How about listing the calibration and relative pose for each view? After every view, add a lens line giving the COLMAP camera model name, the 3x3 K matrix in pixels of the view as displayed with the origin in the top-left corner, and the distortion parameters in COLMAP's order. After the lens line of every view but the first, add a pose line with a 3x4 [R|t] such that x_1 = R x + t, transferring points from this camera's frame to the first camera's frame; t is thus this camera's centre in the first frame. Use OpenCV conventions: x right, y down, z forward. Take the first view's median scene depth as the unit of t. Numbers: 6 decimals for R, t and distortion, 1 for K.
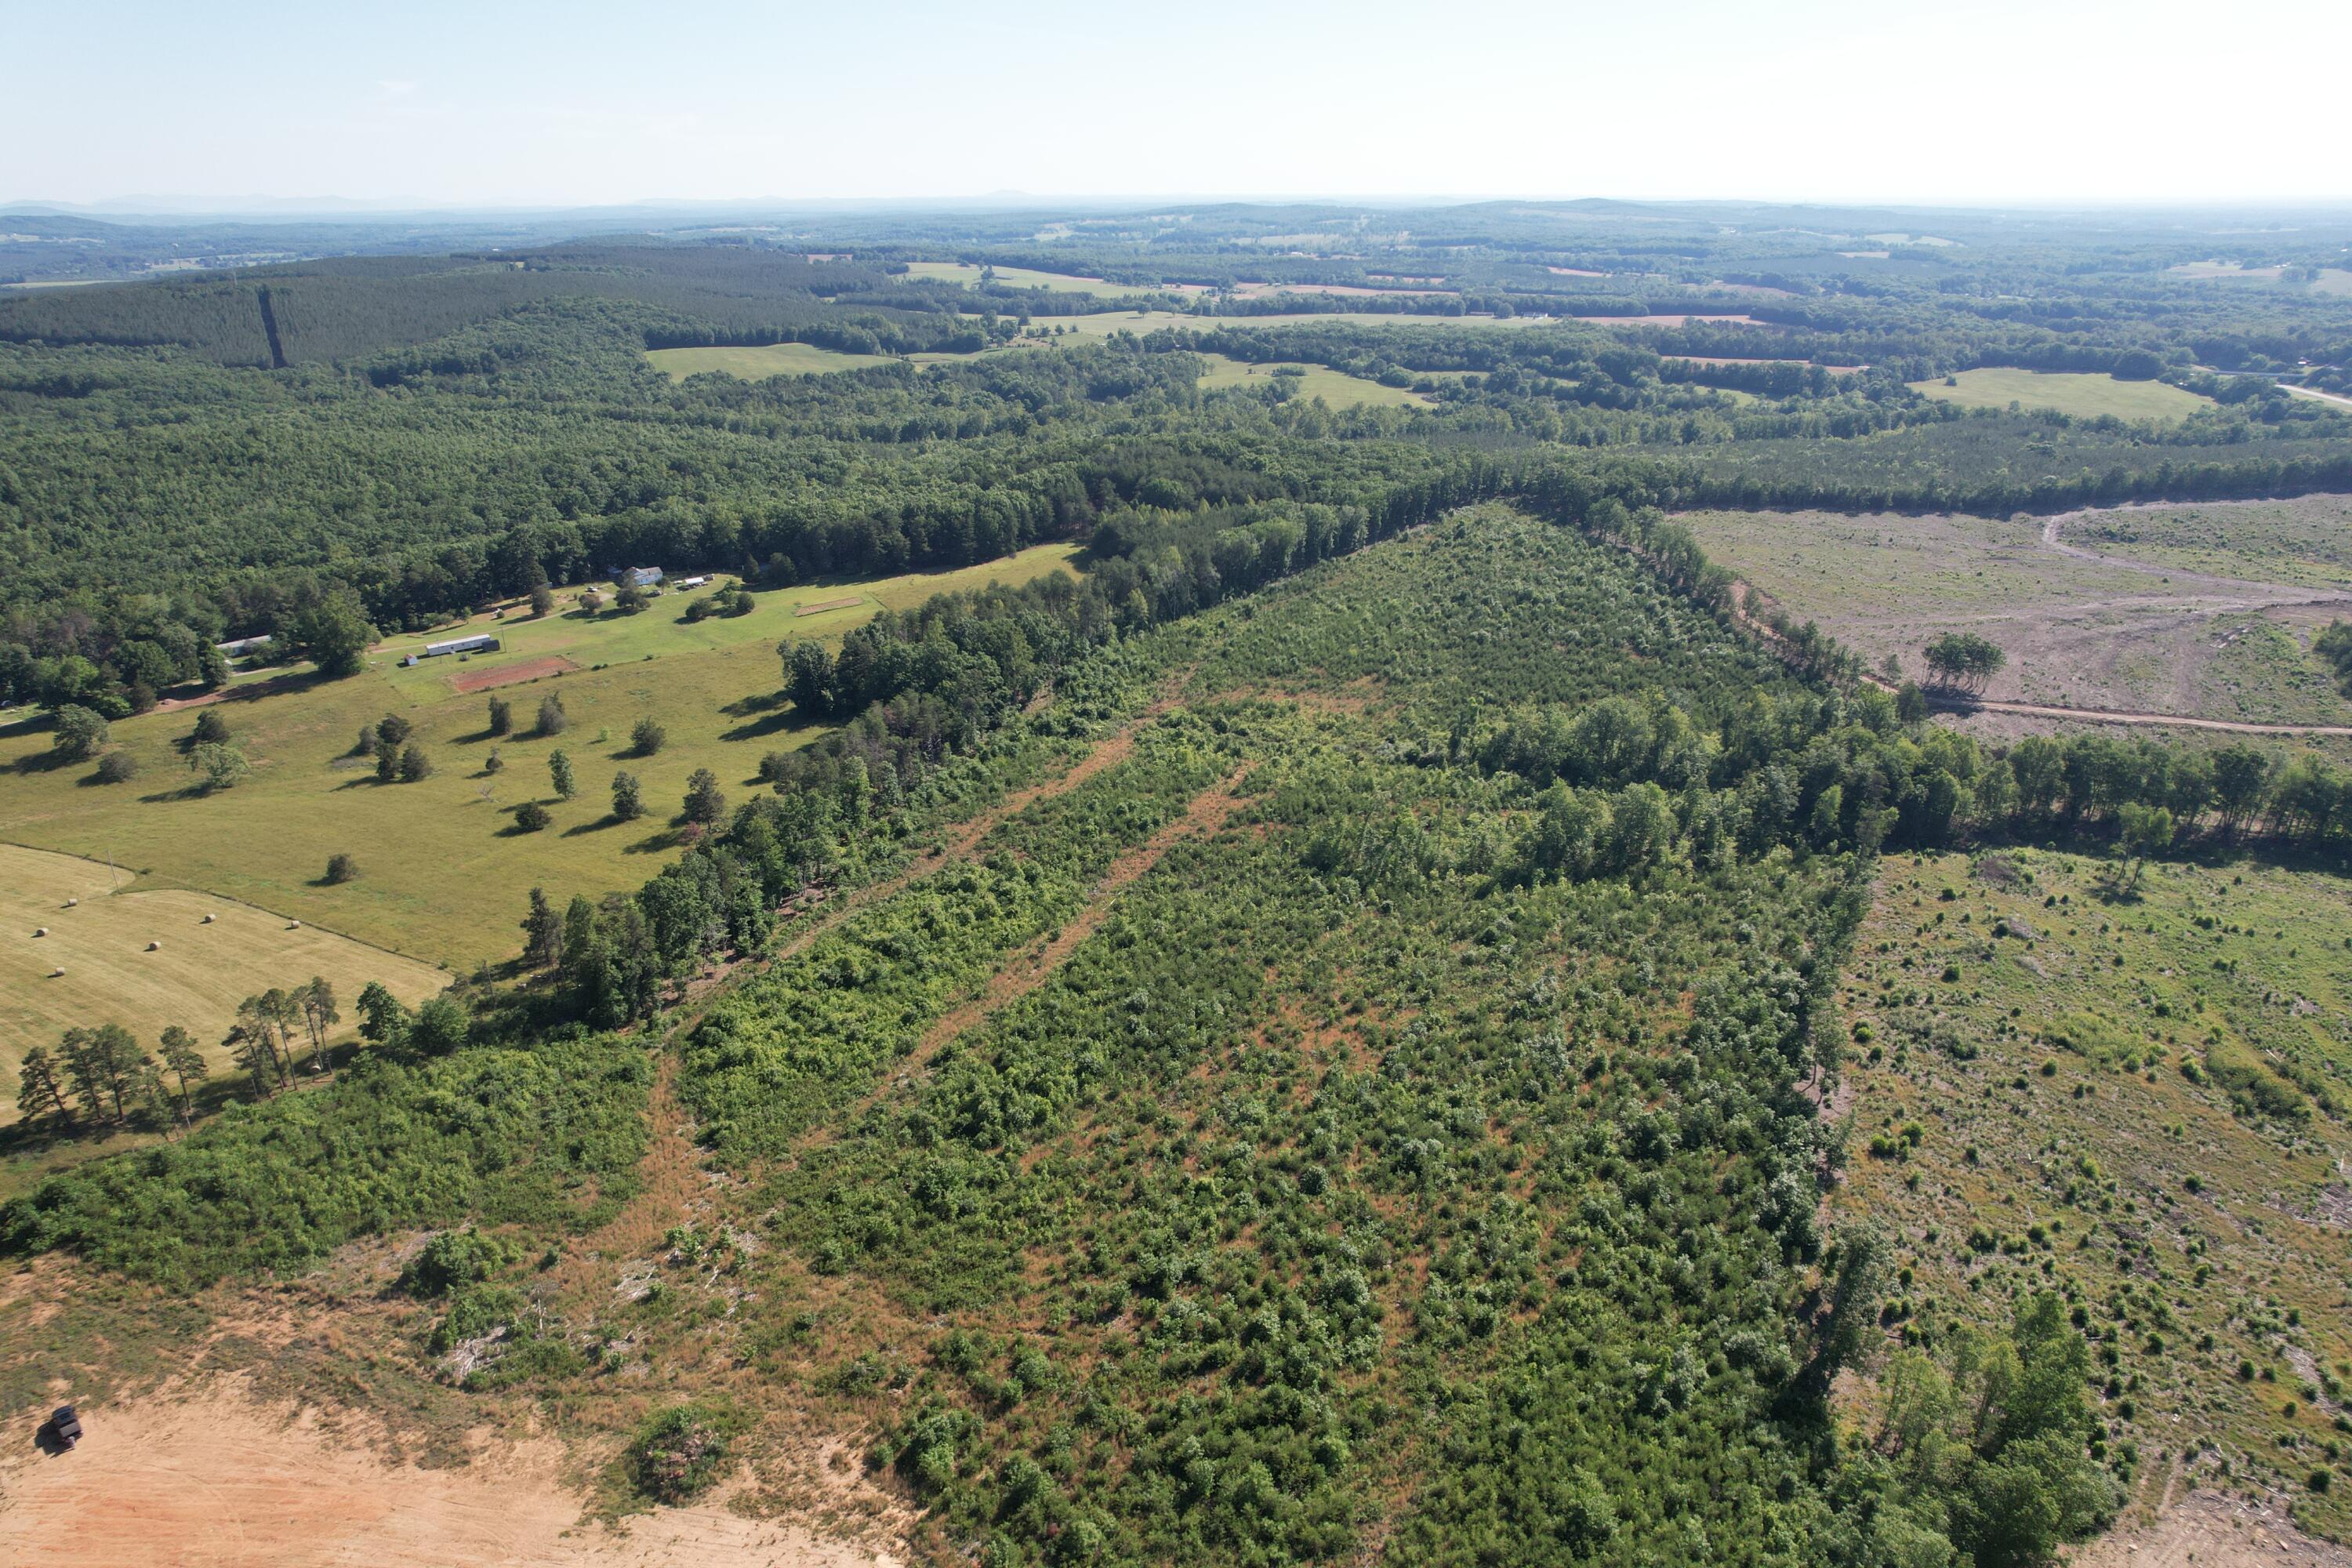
lens RADIAL K [[1521.1, 0, 1183.0], [0, 1521.1, 768.2], [0, 0, 1]] dist [-0.078258, 0.068339]
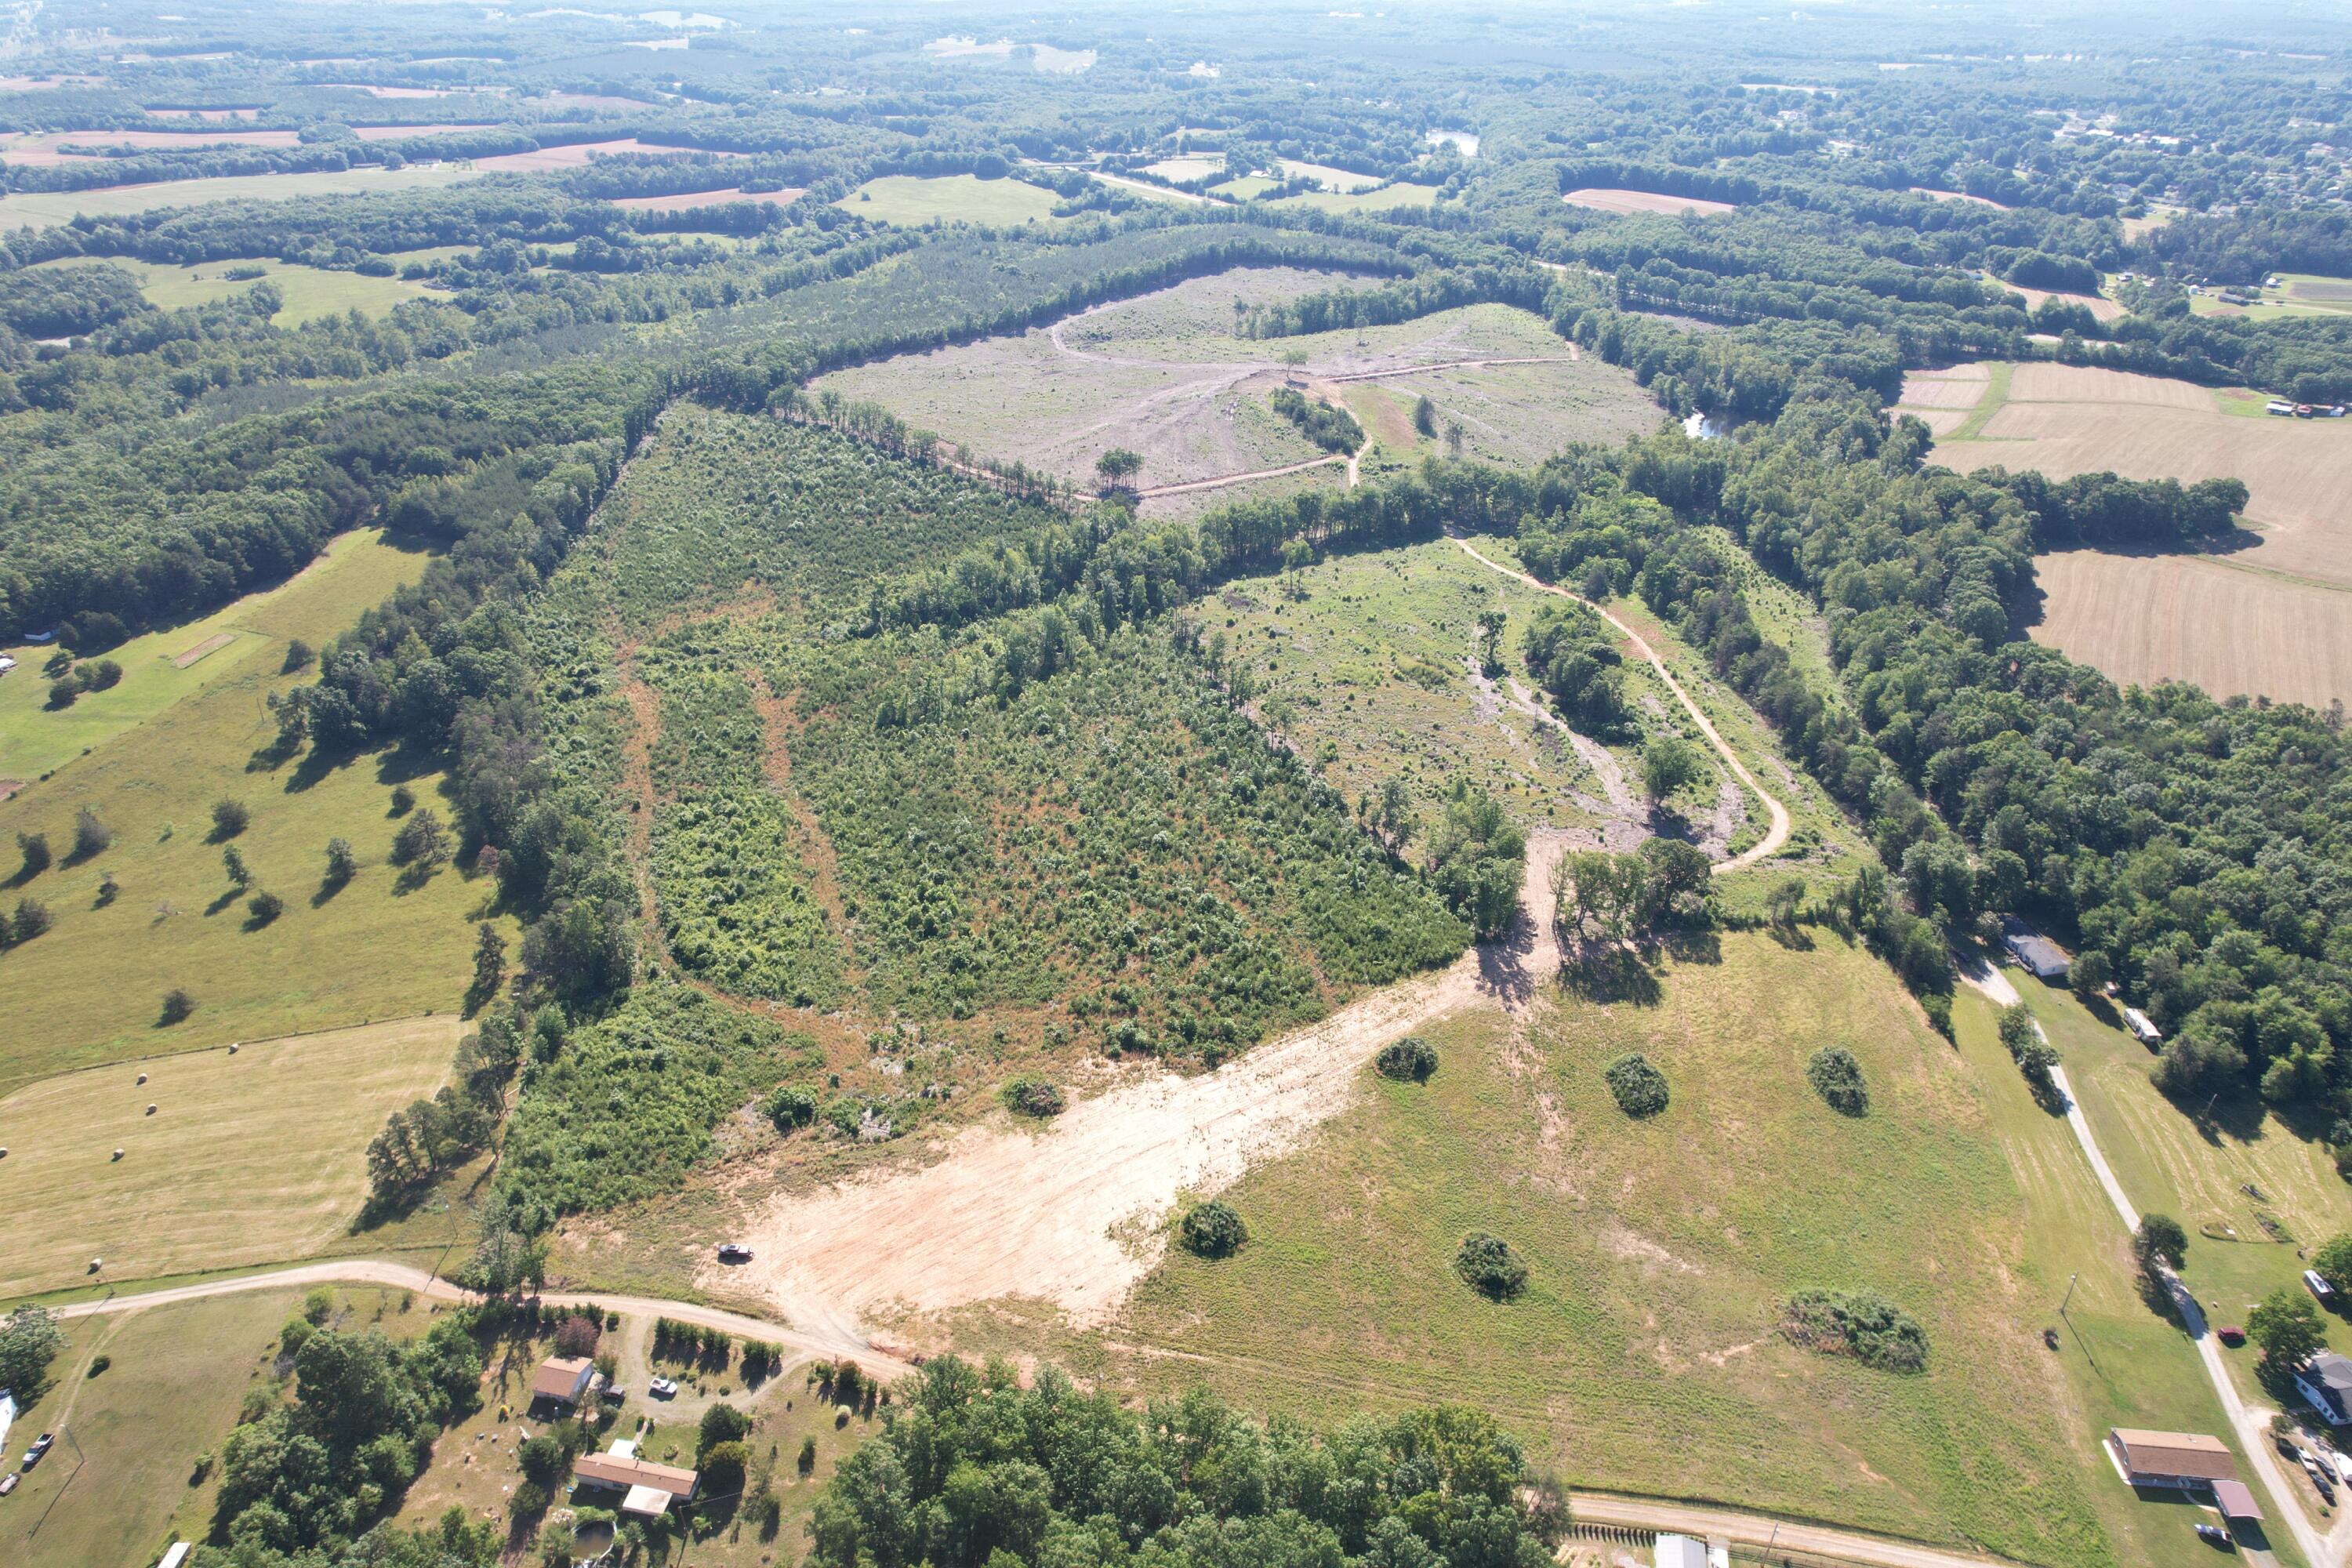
lens RADIAL K [[1521.1, 0, 1183.7], [0, 1521.1, 789.1], [0, 0, 1]] dist [-0.078258, 0.068339]
pose [[0.731872, -0.334825, 0.593511, -0.420981], [0.241895, 0.941893, 0.233076, -0.104466], [-0.637063, -0.027014, 0.770338, -0.196608]]
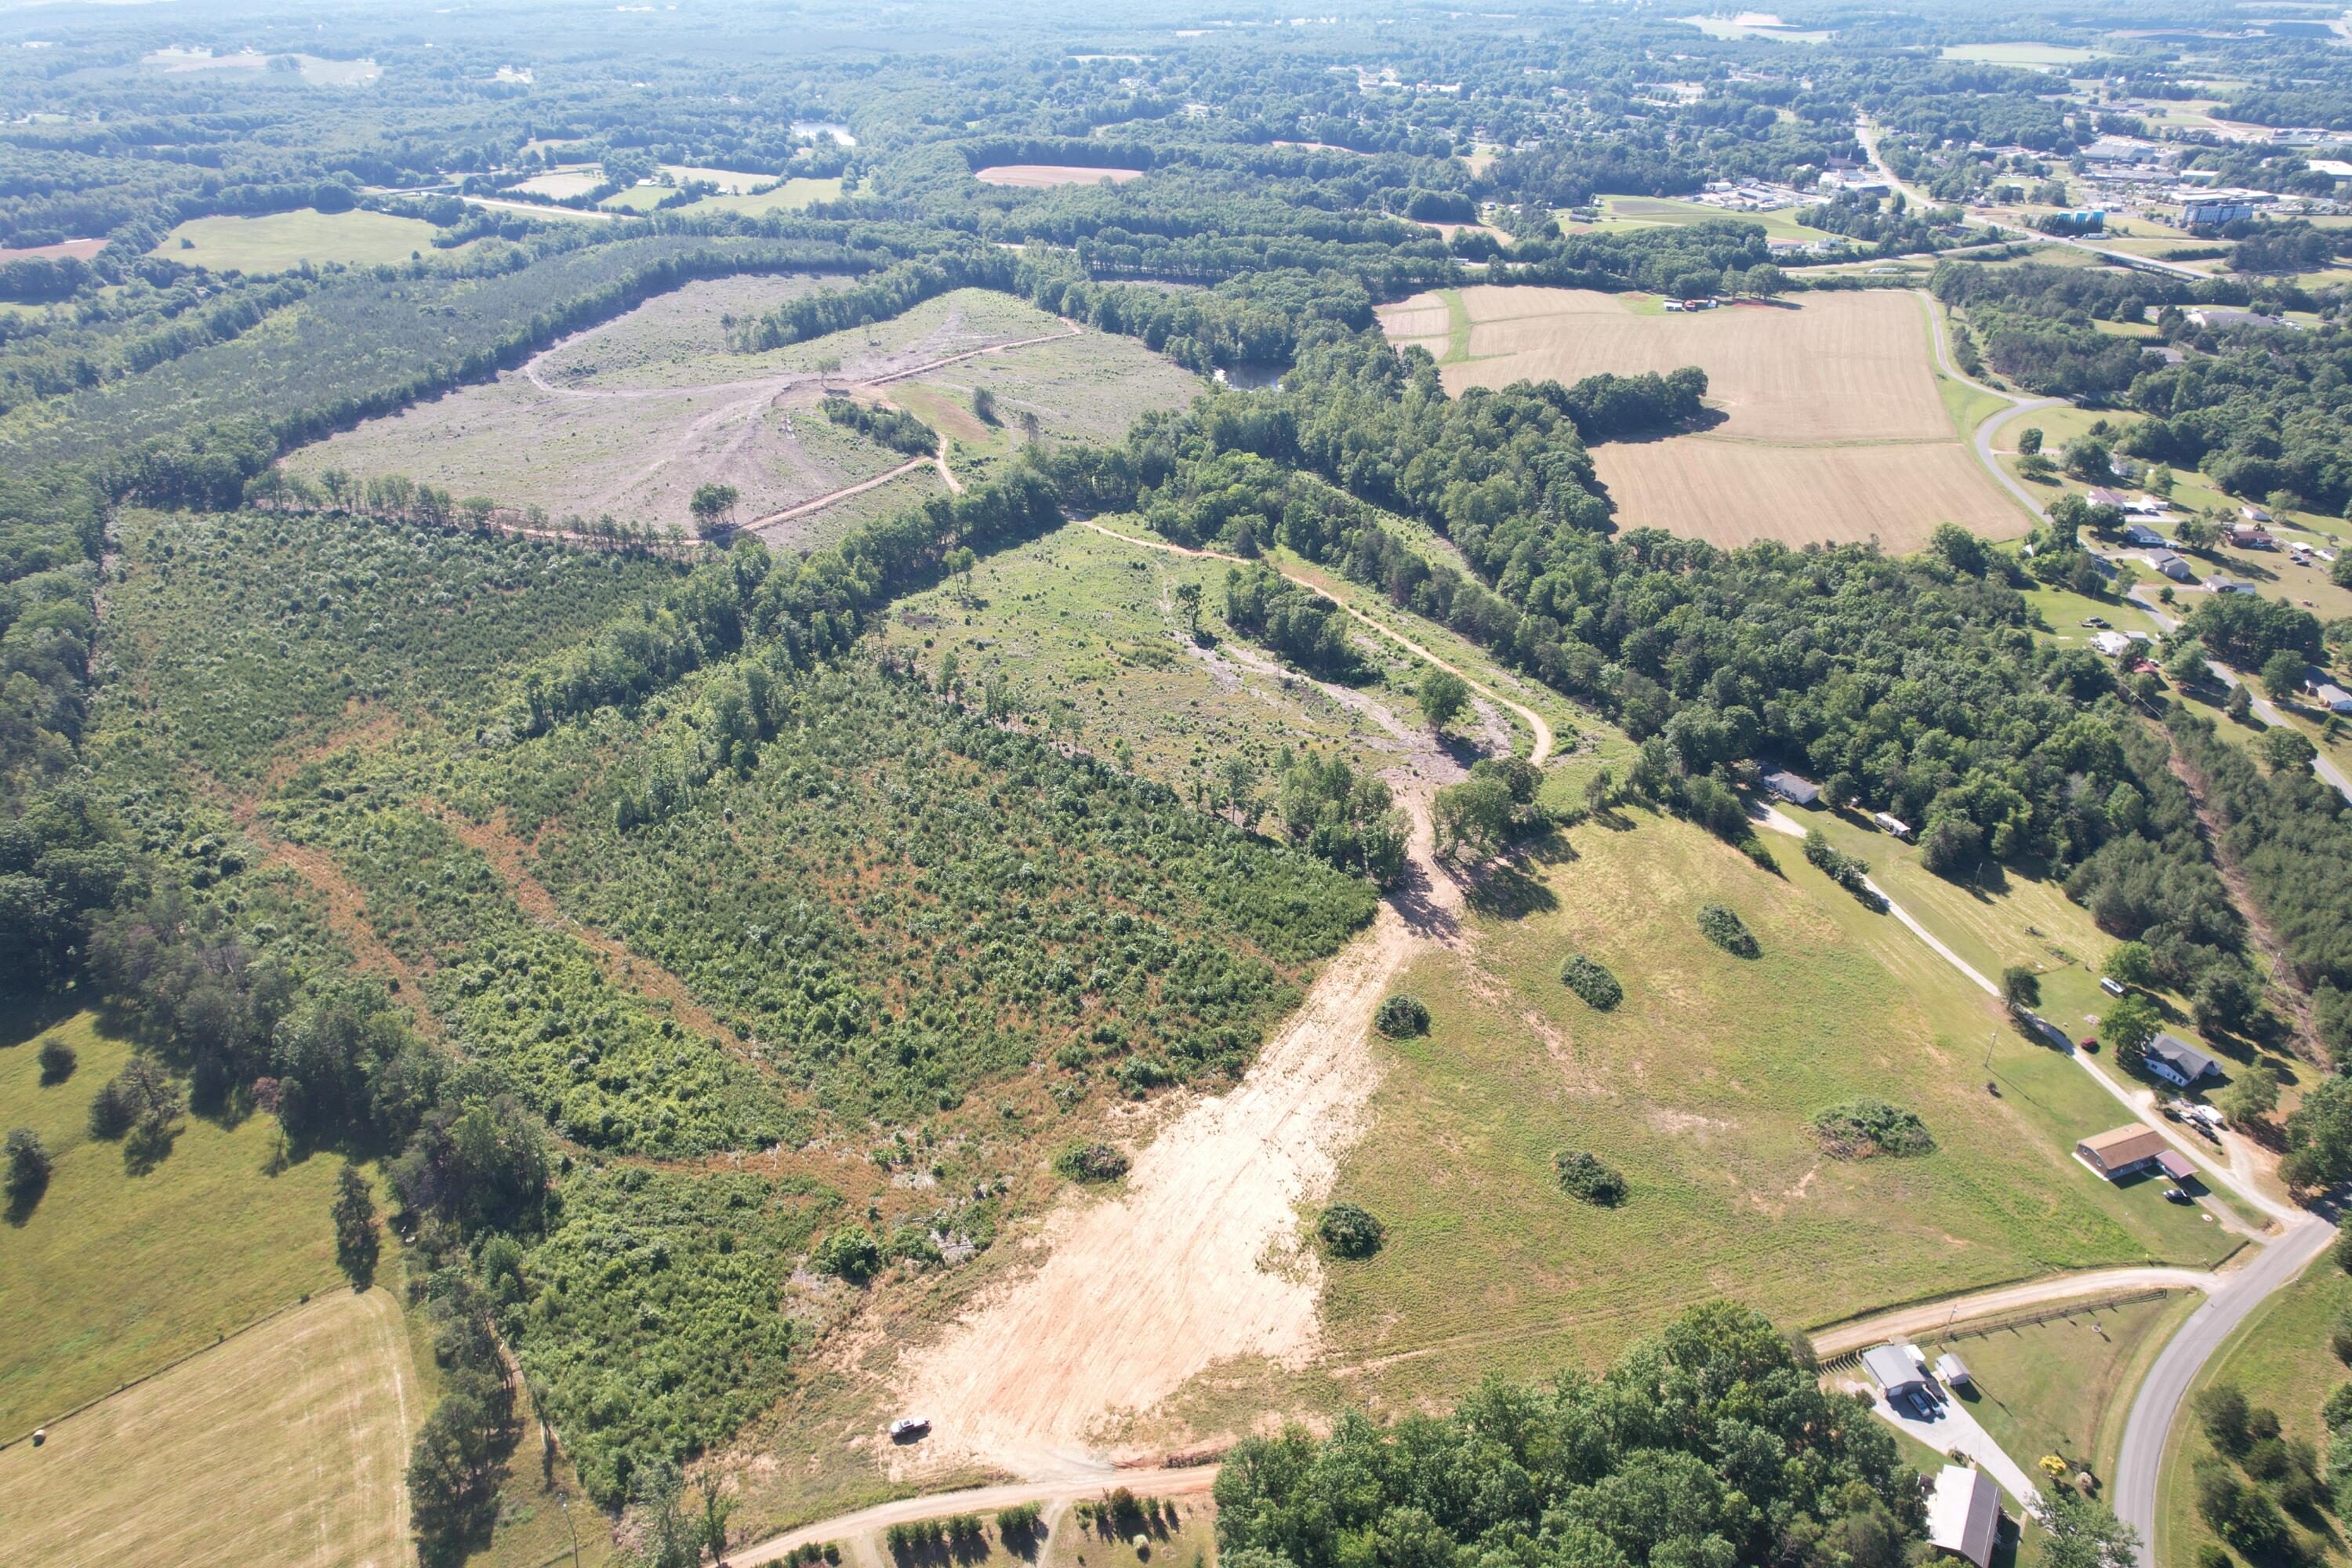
lens RADIAL K [[1521.1, 0, 1188.0], [0, 1521.1, 787.9], [0, 0, 1]] dist [-0.078258, 0.068339]
pose [[0.376494, -0.466172, 0.800585, -0.533652], [0.338273, 0.873678, 0.349653, -0.178581], [-0.862452, 0.139174, 0.486628, -0.005512]]
